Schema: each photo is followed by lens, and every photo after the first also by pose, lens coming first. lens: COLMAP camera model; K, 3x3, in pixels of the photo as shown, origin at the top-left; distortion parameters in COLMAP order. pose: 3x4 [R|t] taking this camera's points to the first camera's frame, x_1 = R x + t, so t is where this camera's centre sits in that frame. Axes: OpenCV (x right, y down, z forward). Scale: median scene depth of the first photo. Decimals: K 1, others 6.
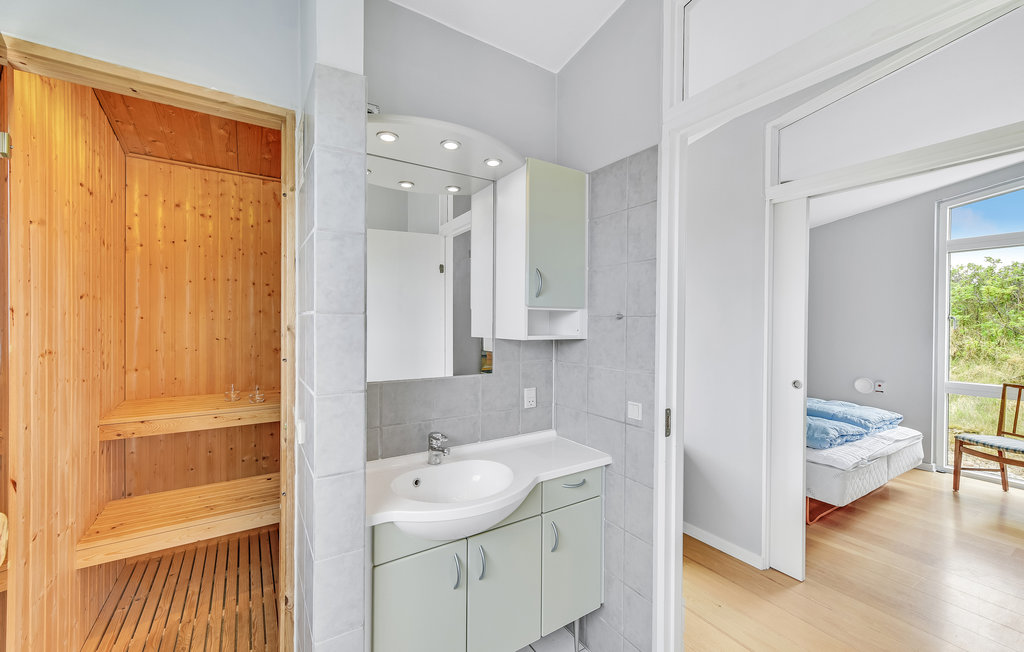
lens RADIAL K [[407.3, 0, 521.6], [0, 407.3, 327.2], [0, 0, 1]] dist [-0.007366, -0.000171]
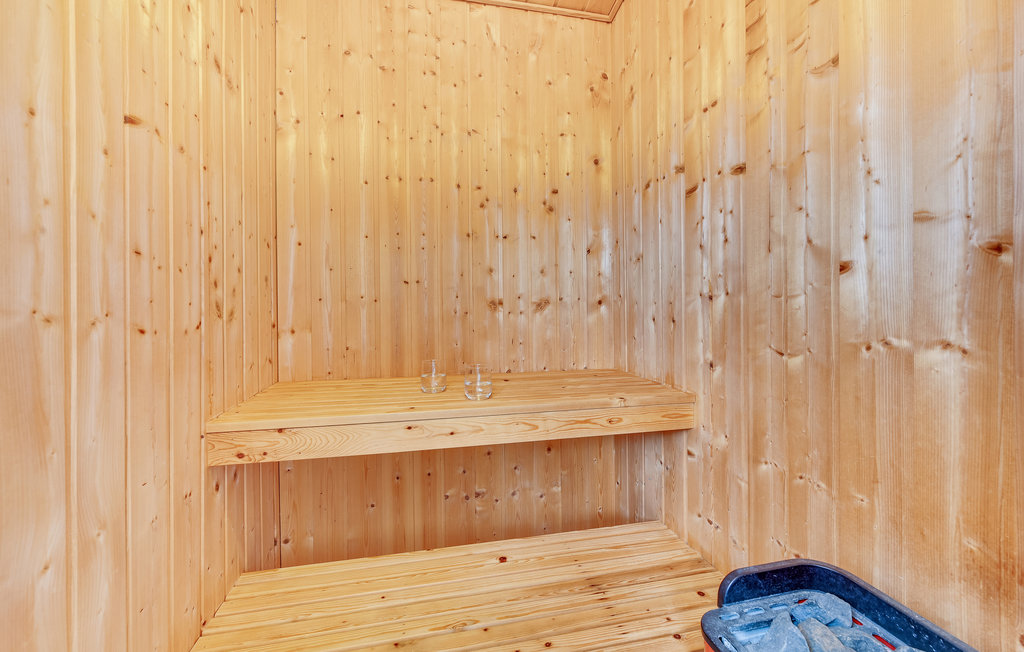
lens RADIAL K [[407.3, 0, 507.5], [0, 407.3, 322.4], [0, 0, 1]] dist [-0.007366, -0.000171]
pose [[0.929543, -0.012682, -0.368496, -0.435732], [0.013011, 0.999914, -0.001592, 0.095455], [0.368485, -0.003314, 0.929628, 0.555392]]
